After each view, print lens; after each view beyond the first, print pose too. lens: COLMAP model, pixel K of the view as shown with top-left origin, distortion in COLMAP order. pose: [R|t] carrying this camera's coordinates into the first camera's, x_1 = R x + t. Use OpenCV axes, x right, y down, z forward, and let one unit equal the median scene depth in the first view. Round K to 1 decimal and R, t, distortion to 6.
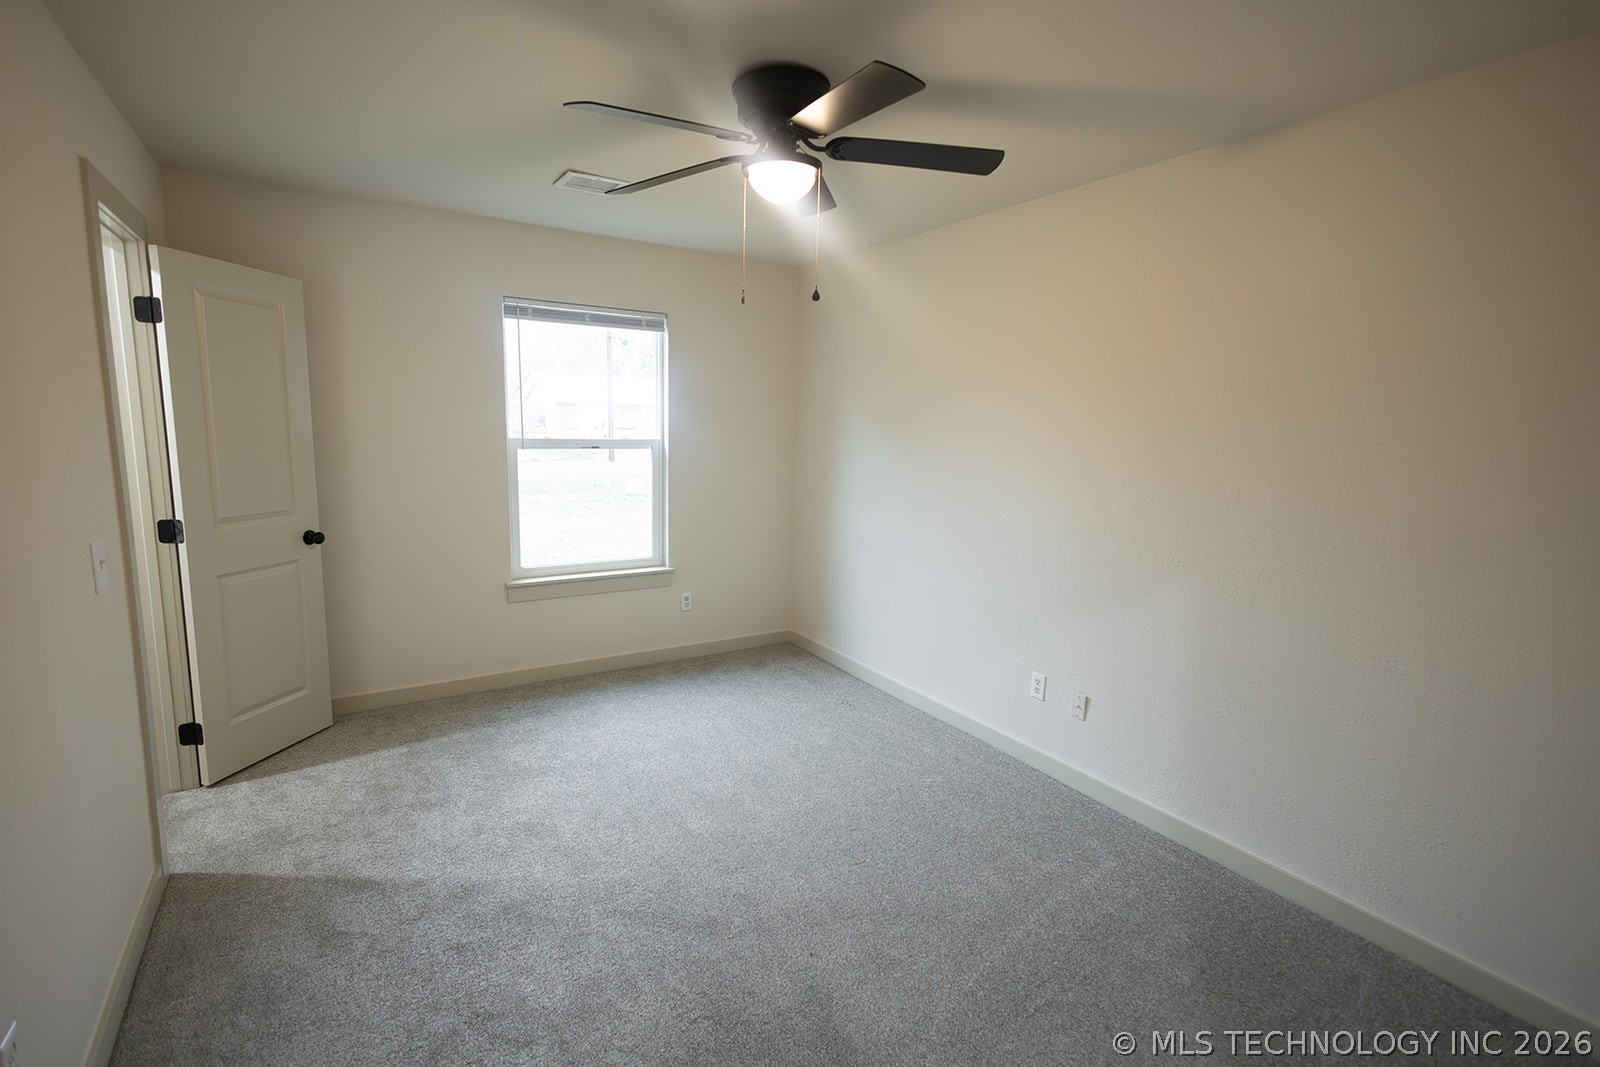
lens RADIAL K [[733.2, 0, 799.6], [0, 733.2, 524.2], [0, 0, 1]] dist [0.001066, 0.000657]
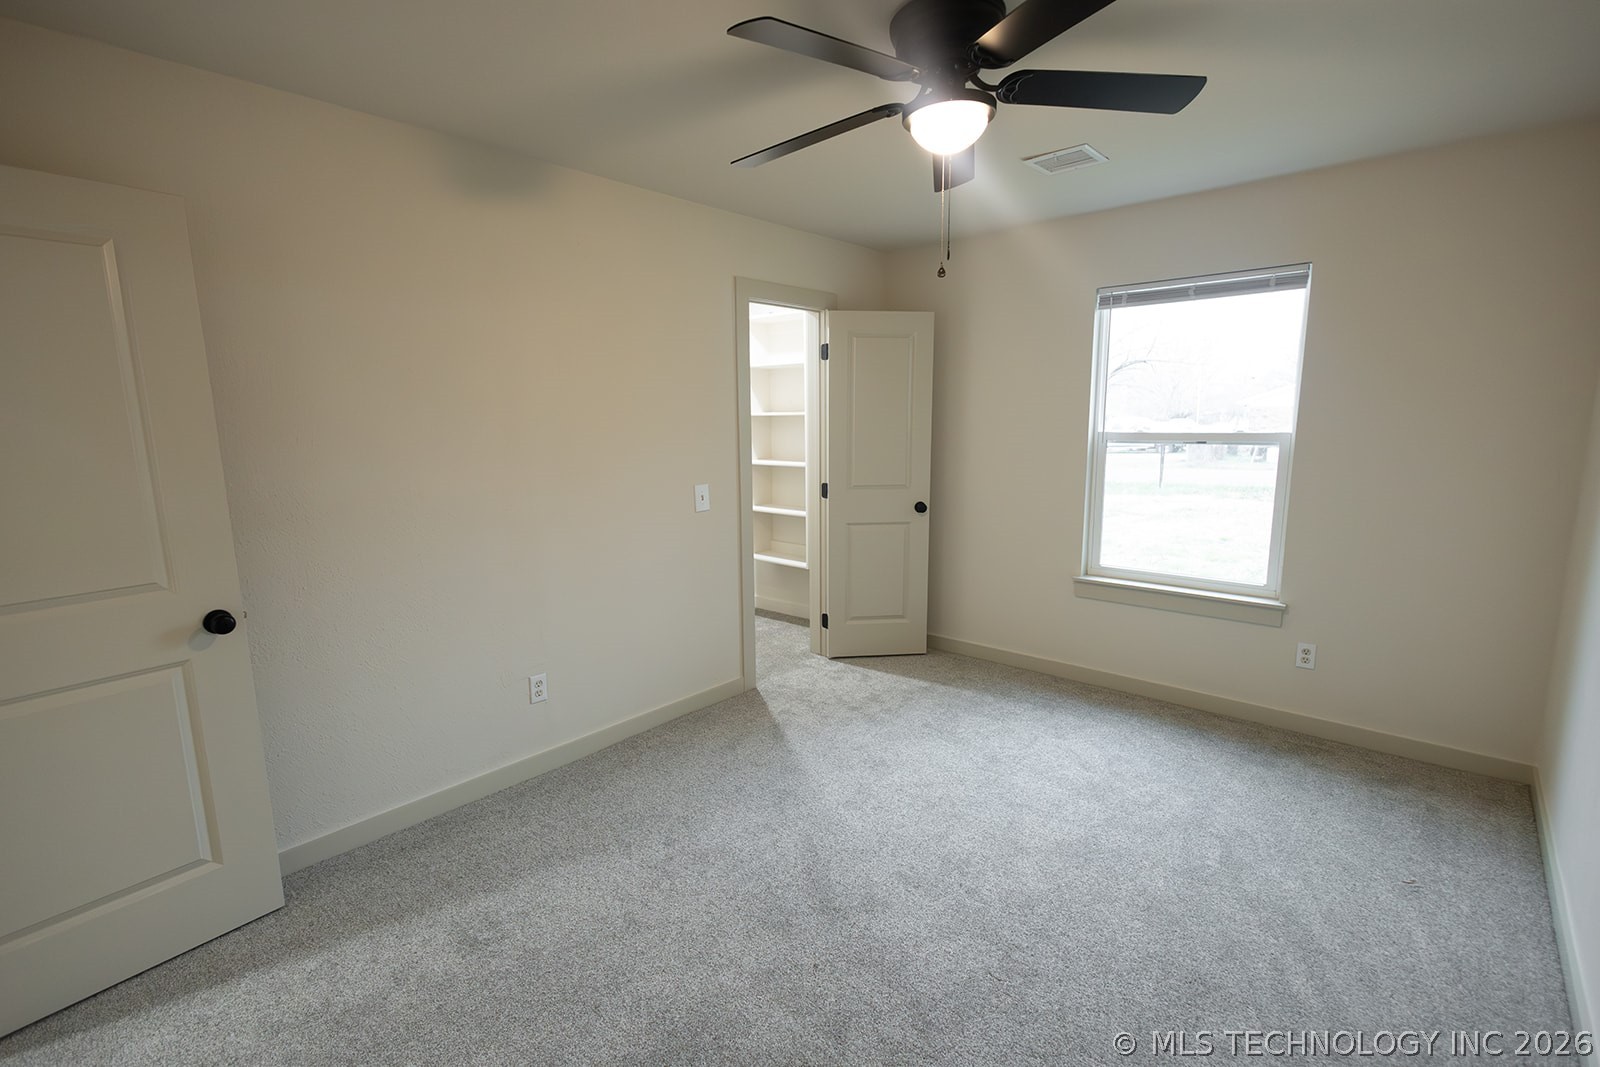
lens RADIAL K [[733.2, 0, 813.4], [0, 733.2, 533.9], [0, 0, 1]] dist [0.001066, 0.000657]
pose [[0.282010, 0.121277, -0.951715, 0.515318], [-0.117647, 0.988863, 0.091150, -0.030953], [0.952171, 0.086261, 0.293137, 0.411087]]
